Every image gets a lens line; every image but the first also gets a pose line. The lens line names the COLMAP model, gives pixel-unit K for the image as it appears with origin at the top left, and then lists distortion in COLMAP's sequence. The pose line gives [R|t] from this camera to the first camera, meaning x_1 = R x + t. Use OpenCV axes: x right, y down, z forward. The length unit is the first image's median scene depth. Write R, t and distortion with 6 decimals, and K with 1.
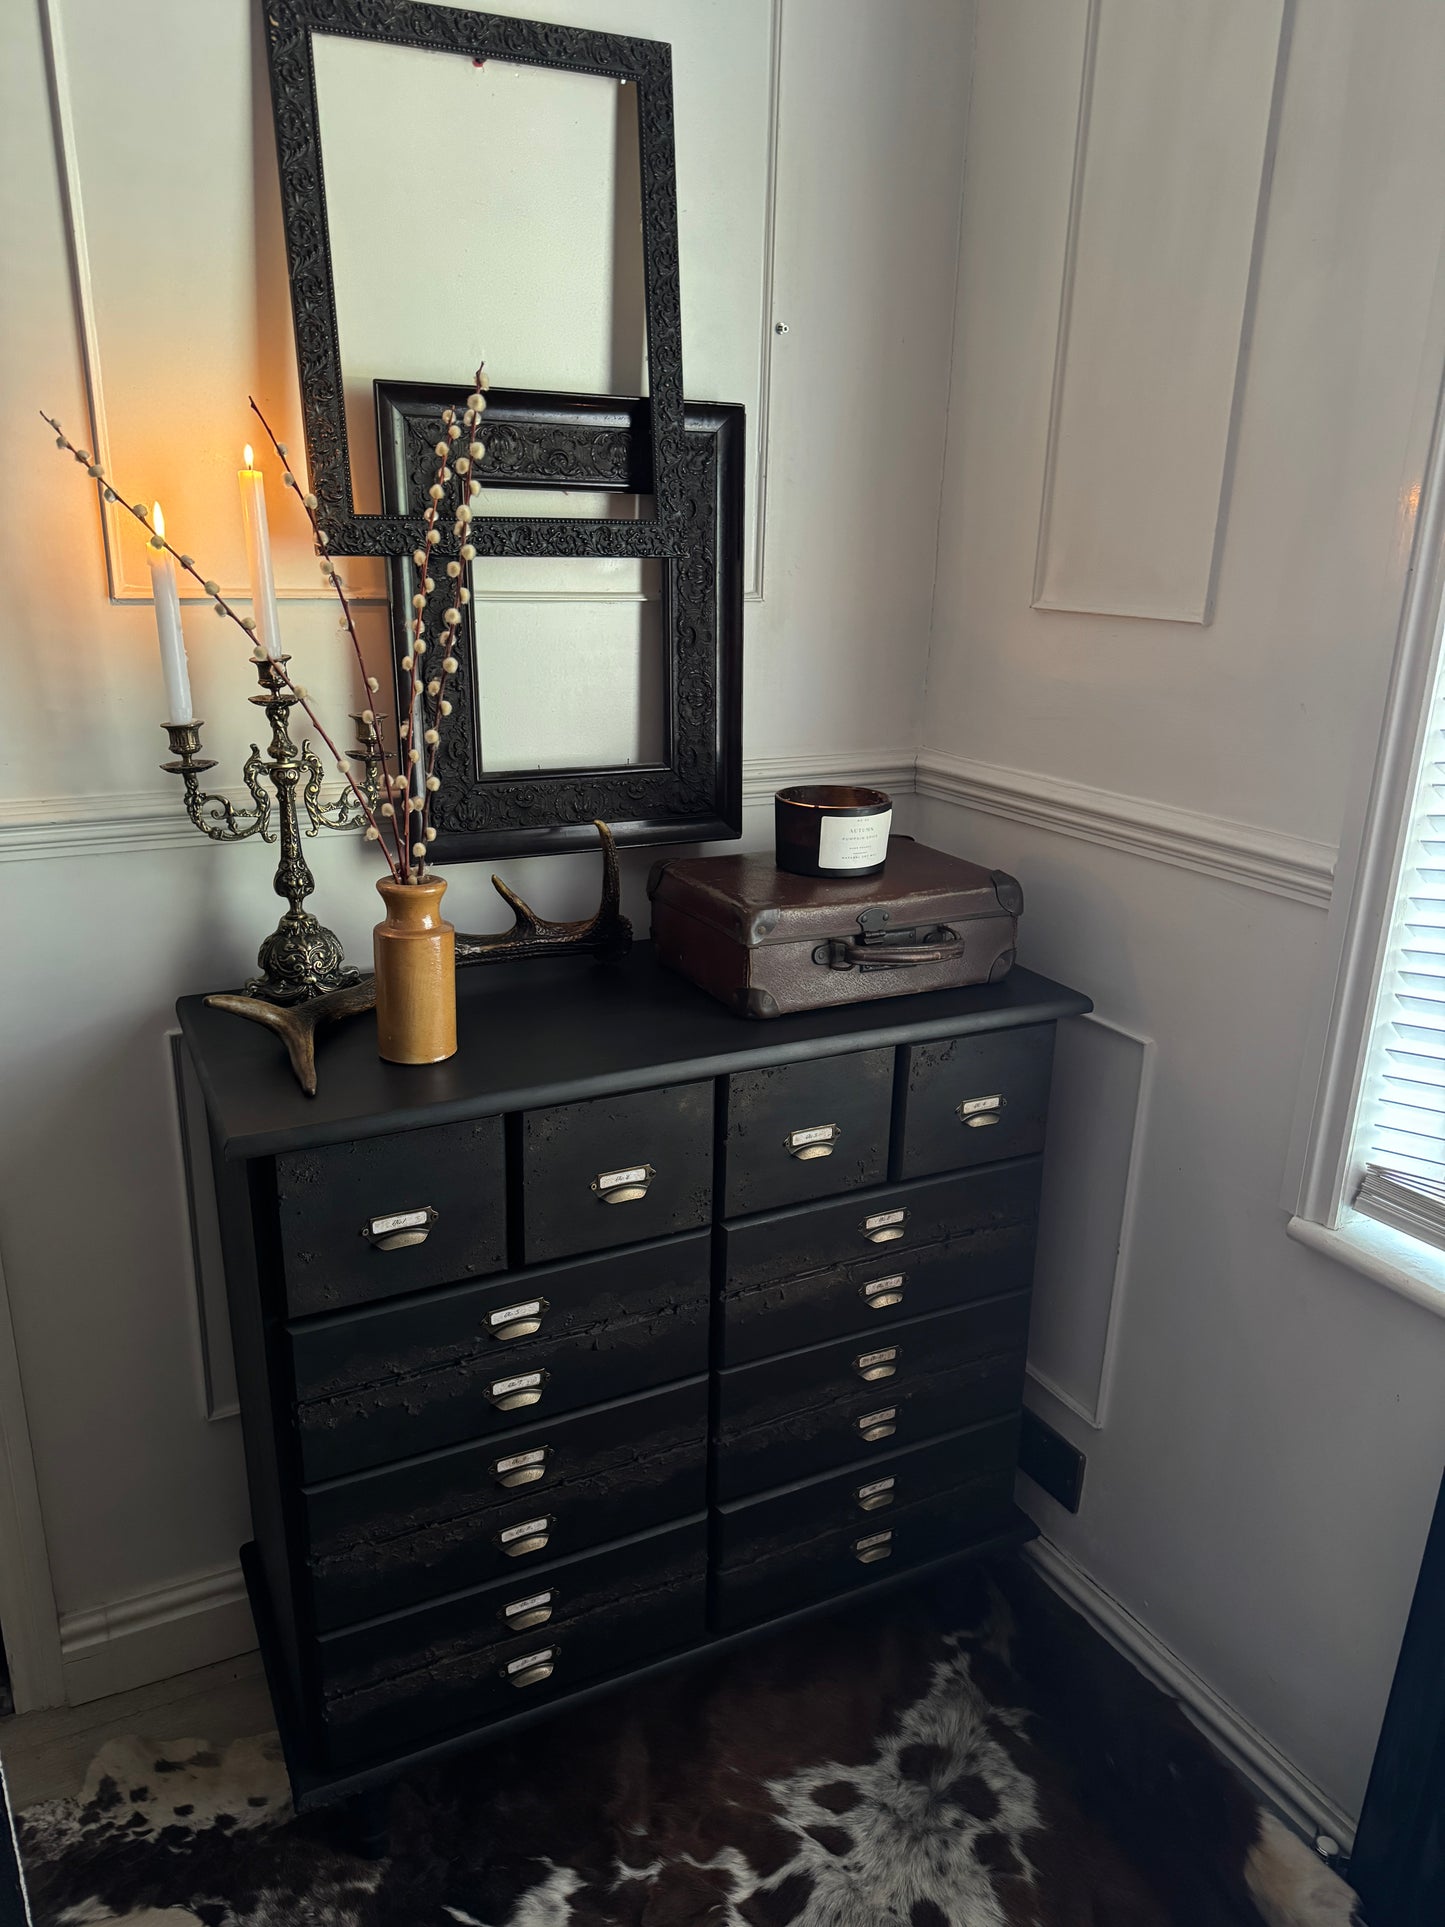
lens RADIAL K [[1364.0, 0, 725.9], [0, 1364.0, 966.3], [0, 0, 1]] dist [0.027275, -0.039333]
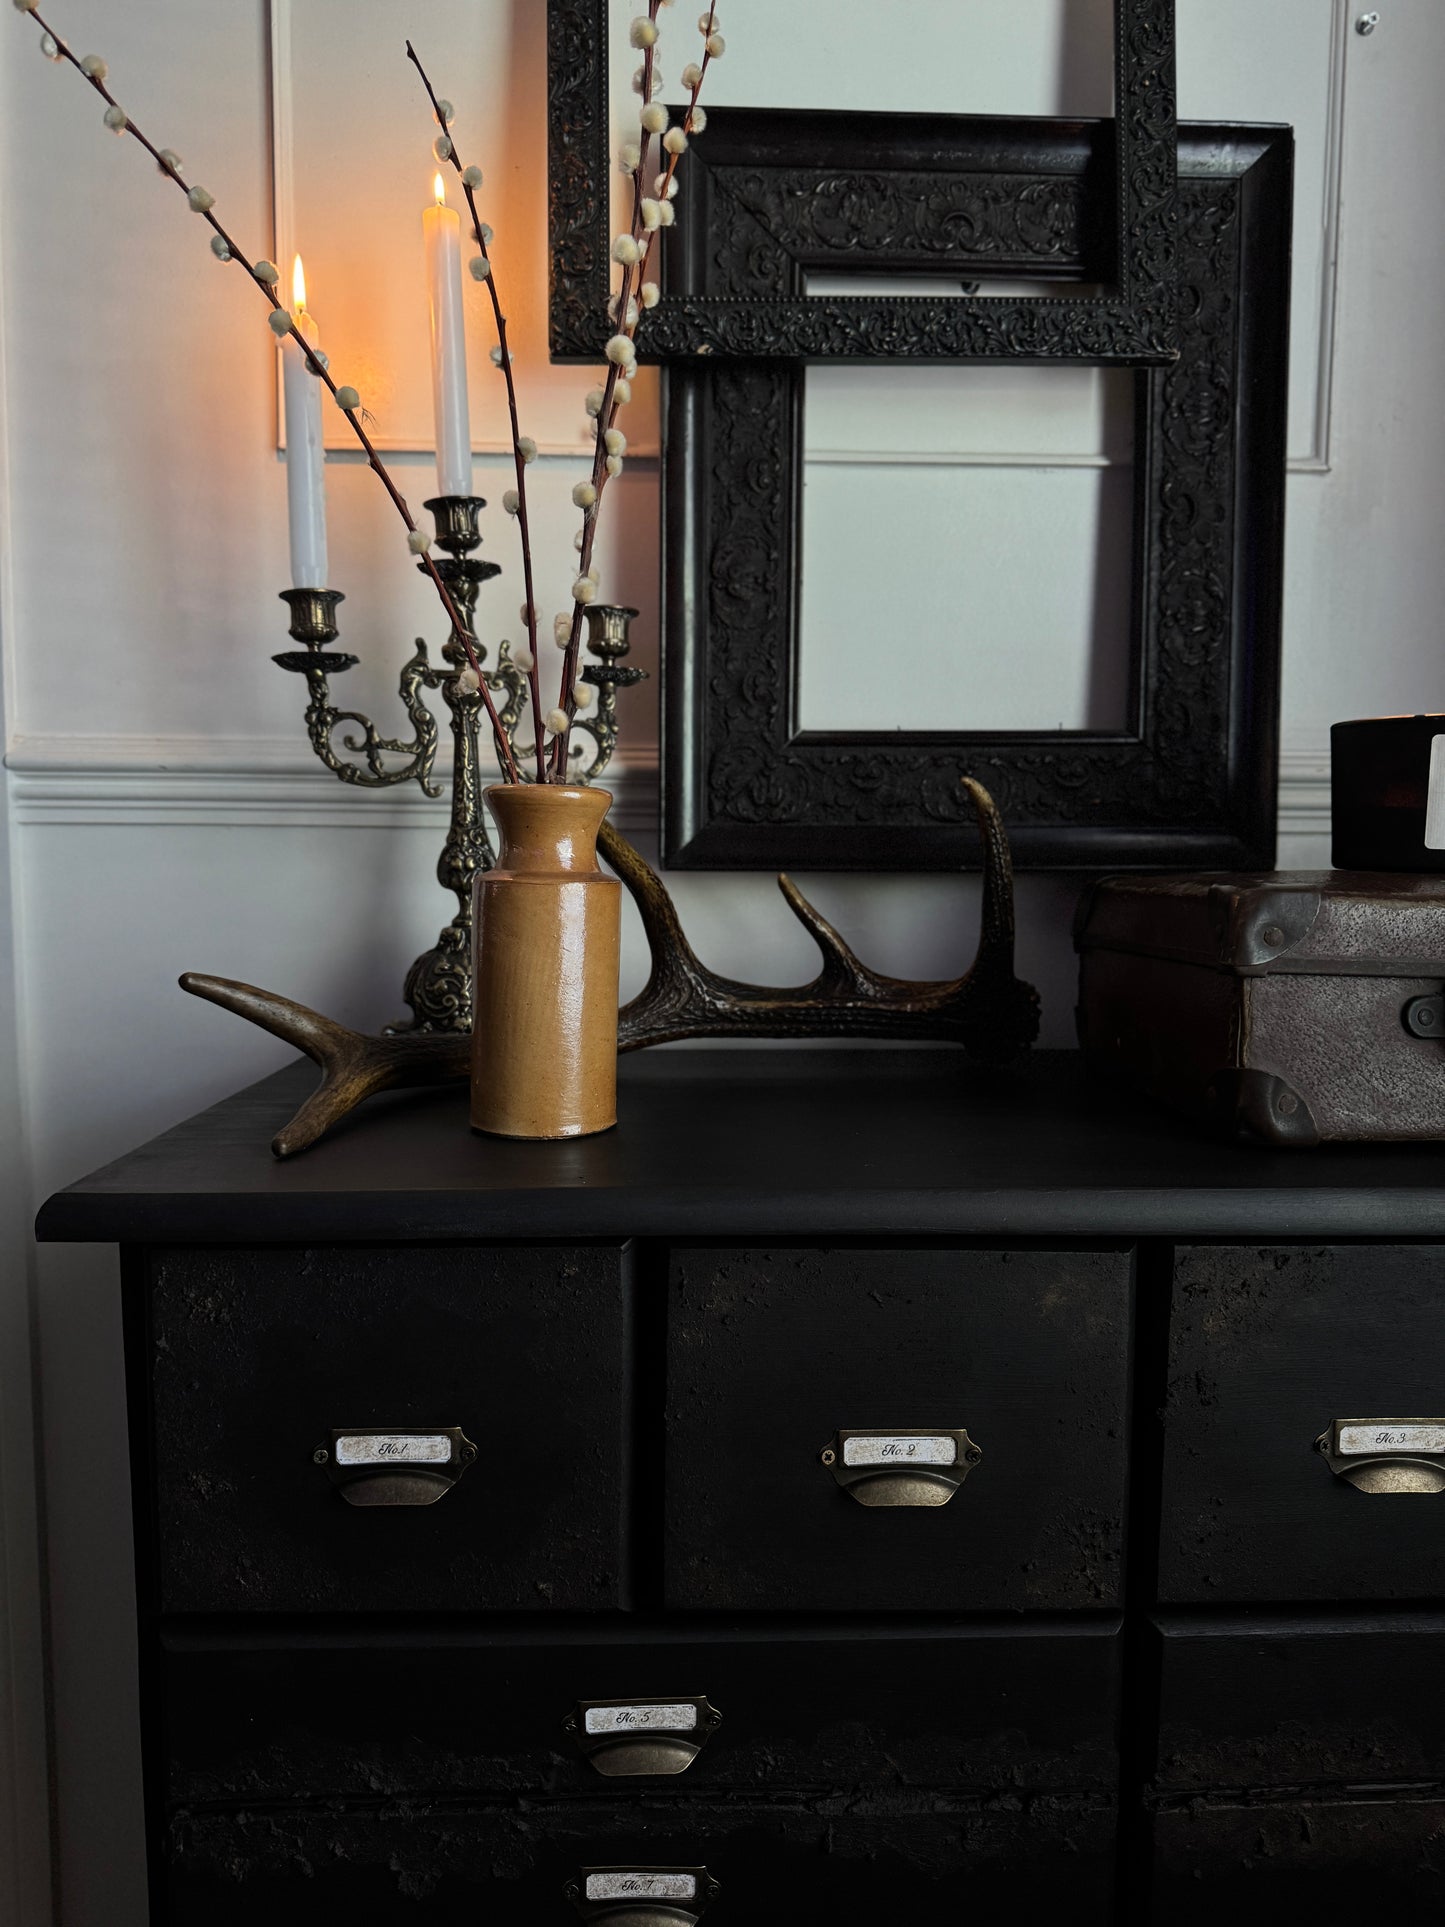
lens RADIAL K [[1364.0, 0, 716.9], [0, 1364.0, 961.4], [0, 0, 1]] dist [0.027275, -0.039333]
pose [[0.905274, 0.021837, -0.424266, 0.048767], [-0.118750, 0.971876, -0.203359, 0.089271], [0.407893, 0.234477, 0.882408, 0.491836]]
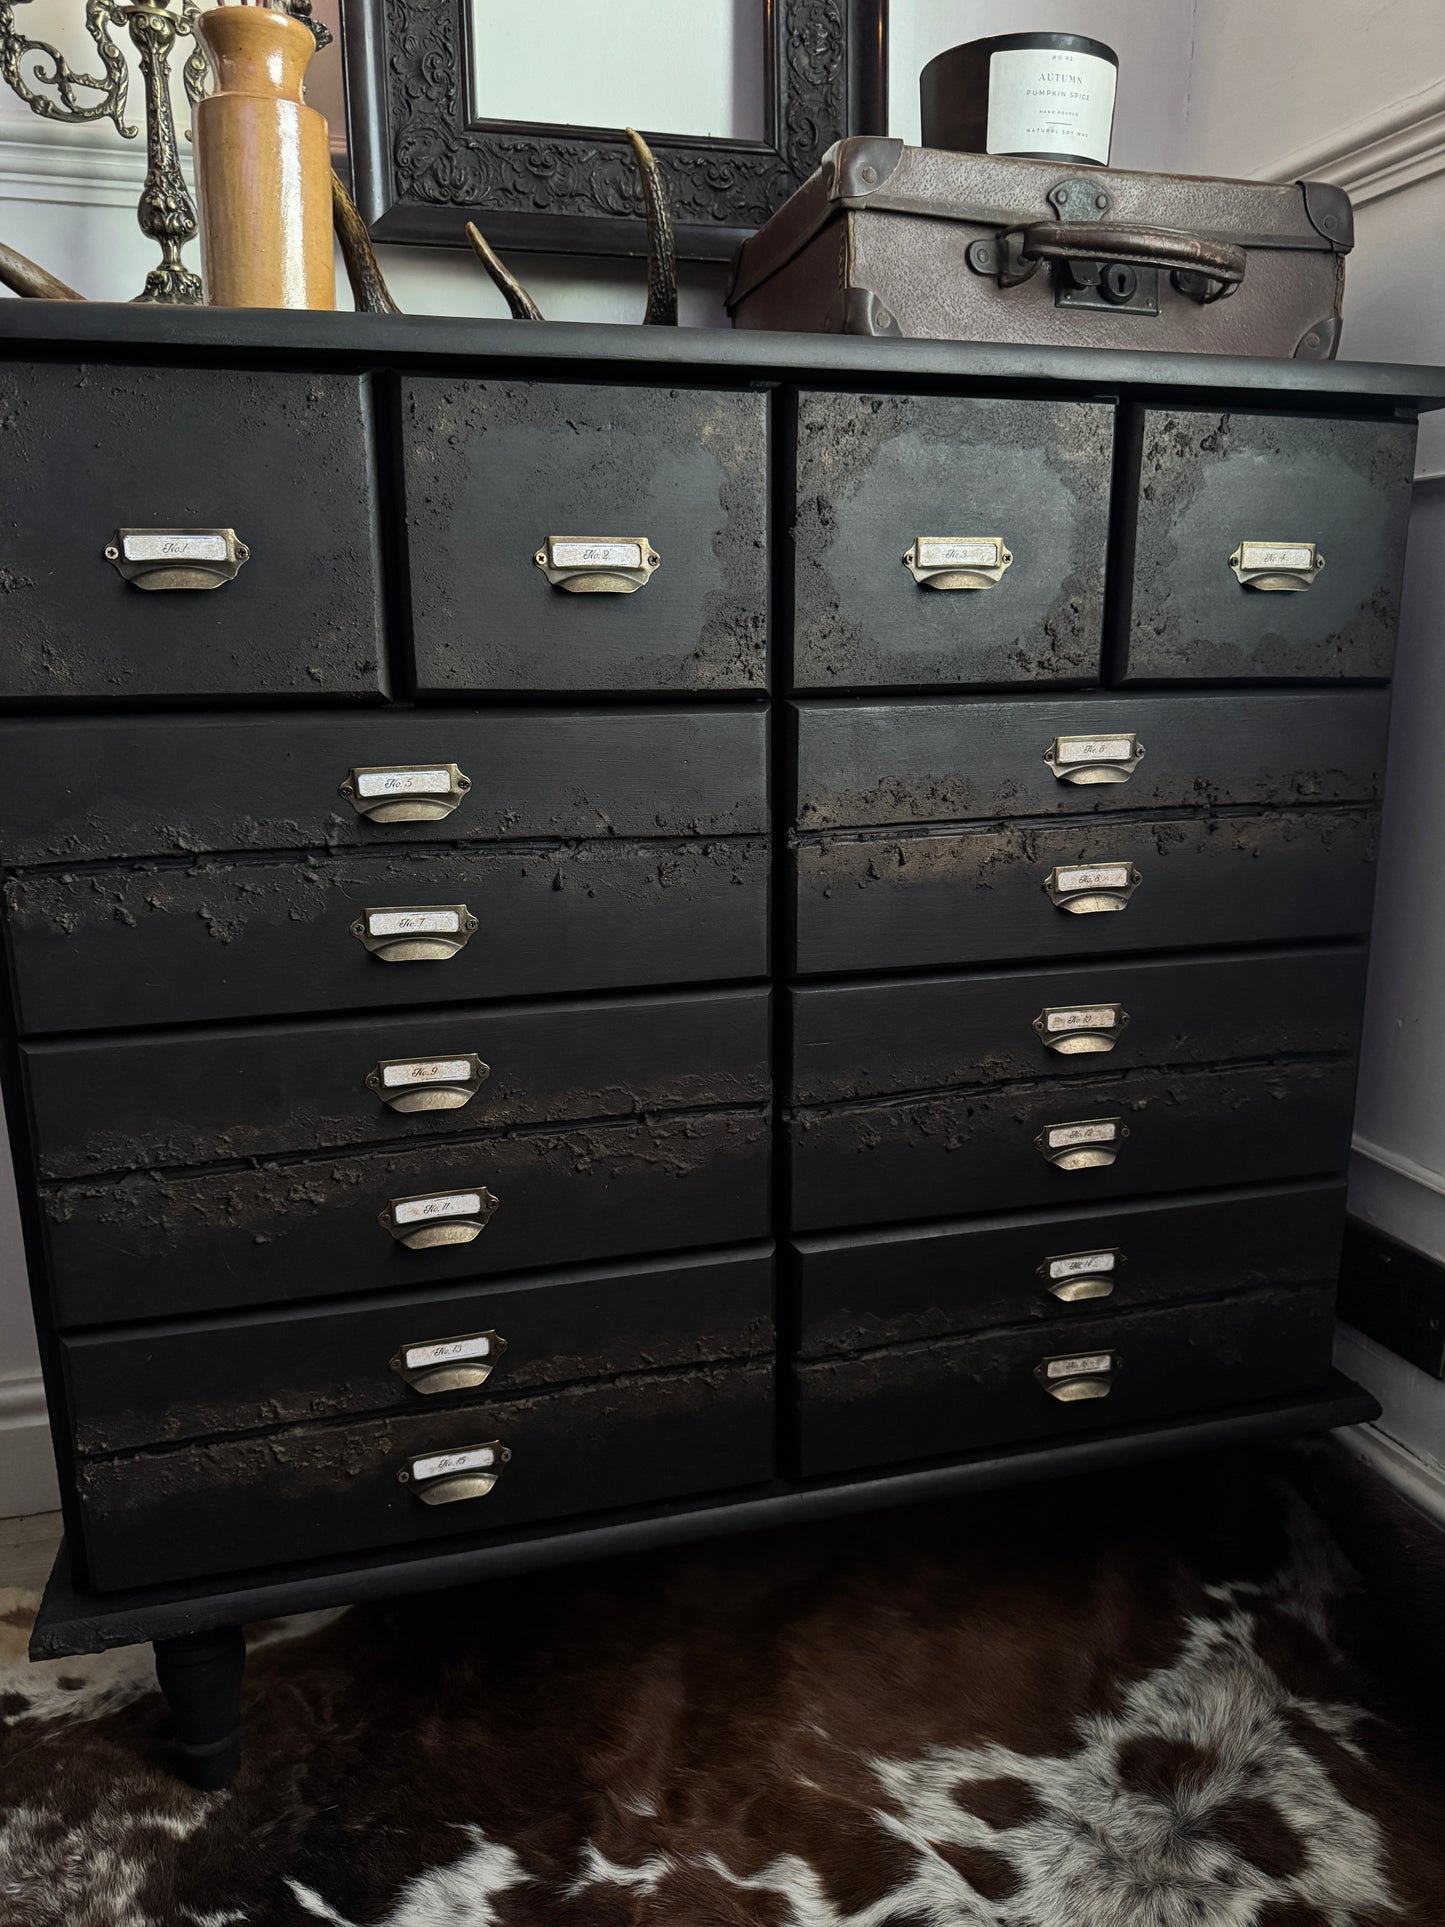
lens RADIAL K [[1364.0, 0, 730.3], [0, 1364.0, 963.1], [0, 0, 1]] dist [0.027275, -0.039333]
pose [[0.980447, 0.015908, -0.196140, 0.081701], [-0.032585, 0.996092, -0.082096, 0.331309], [0.194068, 0.086882, 0.977133, 0.424028]]
